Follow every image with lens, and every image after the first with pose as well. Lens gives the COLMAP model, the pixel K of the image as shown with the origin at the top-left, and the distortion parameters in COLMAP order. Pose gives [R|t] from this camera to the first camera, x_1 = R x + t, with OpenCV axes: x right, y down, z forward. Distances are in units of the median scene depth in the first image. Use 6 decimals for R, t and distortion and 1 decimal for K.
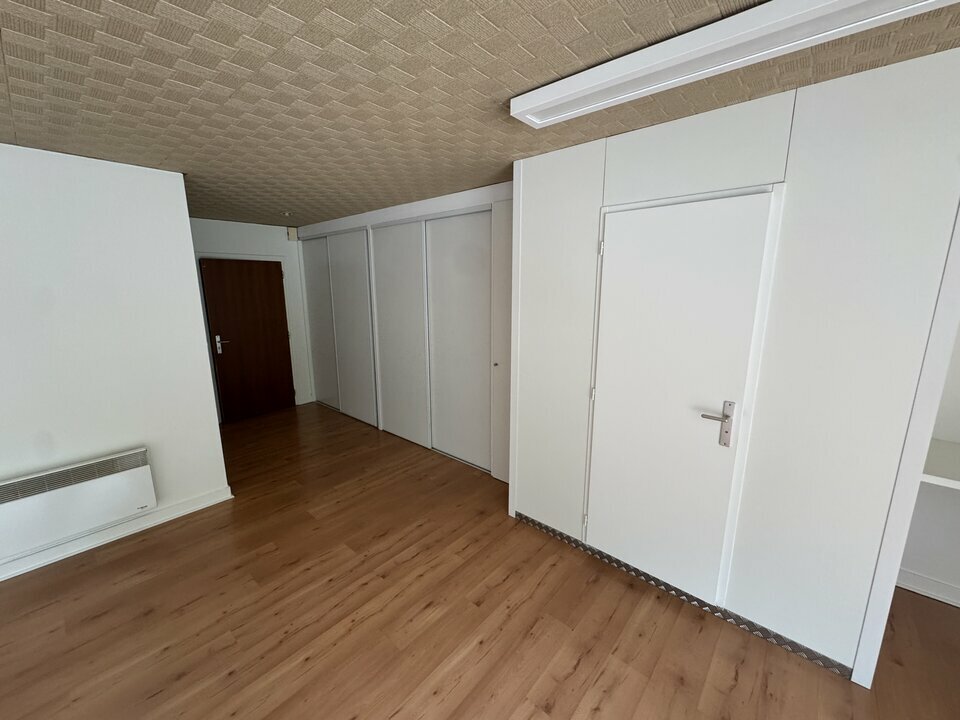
lens RADIAL K [[384.8, 0, 477.2], [0, 384.8, 358.7], [0, 0, 1]] dist [-0.000559, -0.000234]
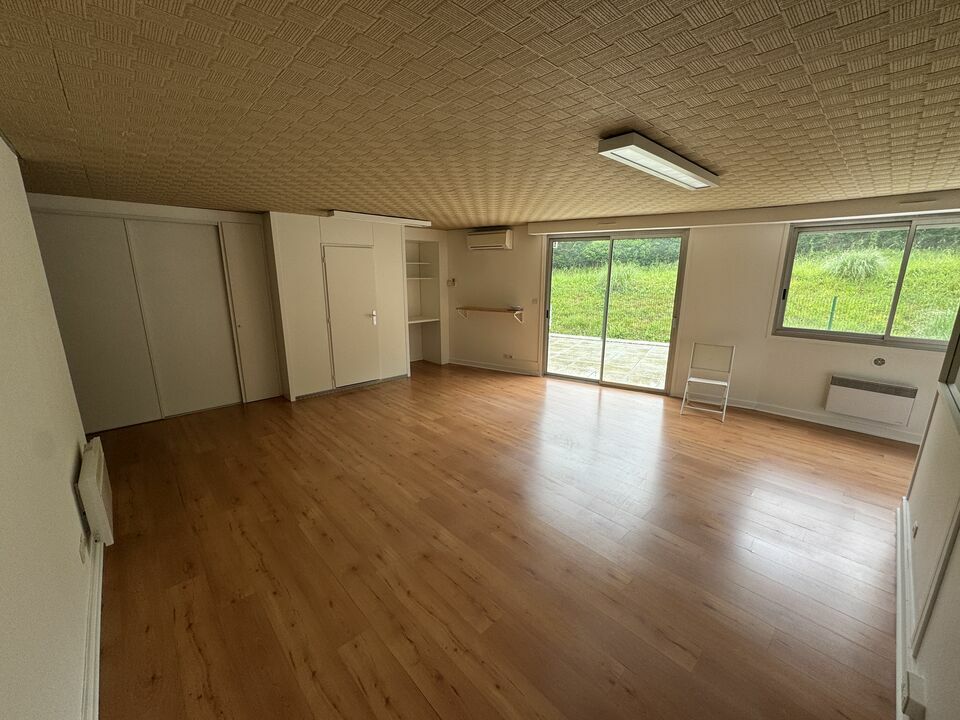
lens RADIAL K [[384.8, 0, 477.2], [0, 384.8, 358.7], [0, 0, 1]] dist [-0.000559, -0.000234]
pose [[0.097270, -0.213630, 0.972060, -1.907325], [0.194137, 0.962003, 0.191993, 0.038674], [-0.976140, 0.170038, 0.135048, -0.165591]]
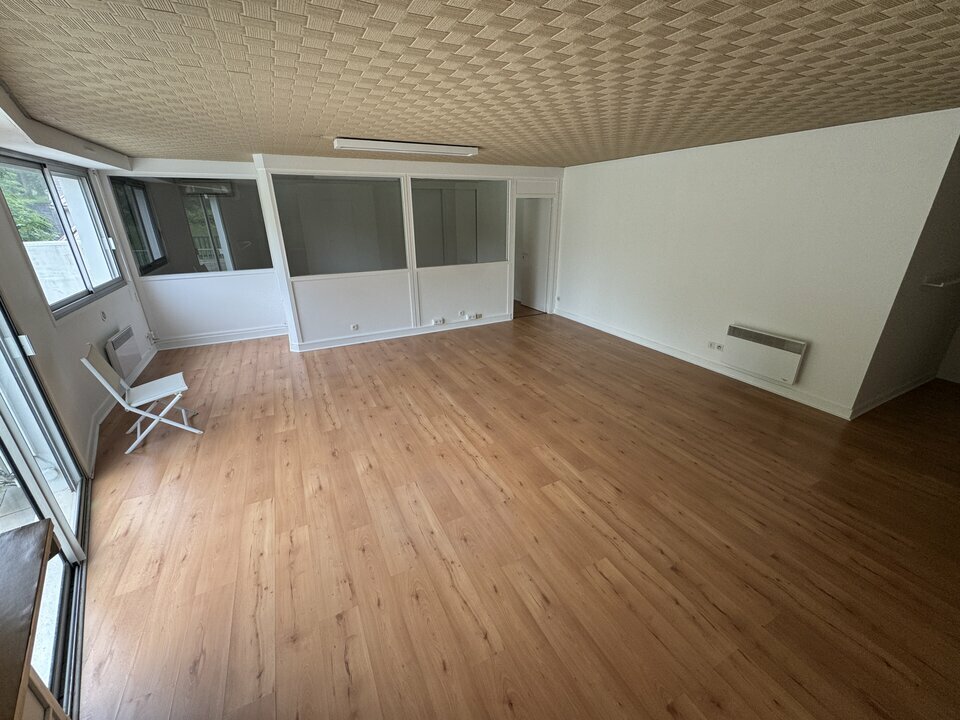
lens RADIAL K [[384.8, 0, 477.2], [0, 384.8, 358.7], [0, 0, 1]] dist [-0.000559, -0.000234]
pose [[-0.373455, 0.342163, -0.862239, 0.896173], [-0.174430, 0.887008, 0.427541, -0.118326], [0.911101, 0.310067, -0.271574, 0.350617]]
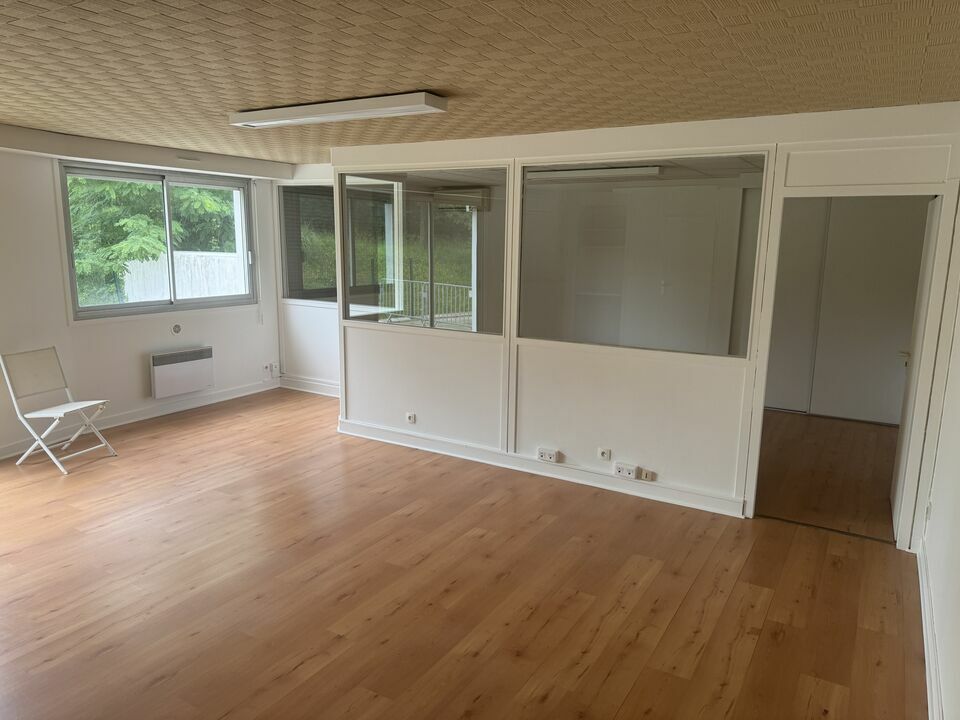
lens RADIAL K [[676.4, 0, 480.0], [0, 676.4, 360.0], [0, 0, 1]] dist [0.034951, -0.001653]
pose [[-0.983913, 0.022755, -0.177191, -0.761218], [-0.045216, 0.927838, 0.370233, -0.235501], [0.172829, 0.372289, -0.911883, 1.114212]]
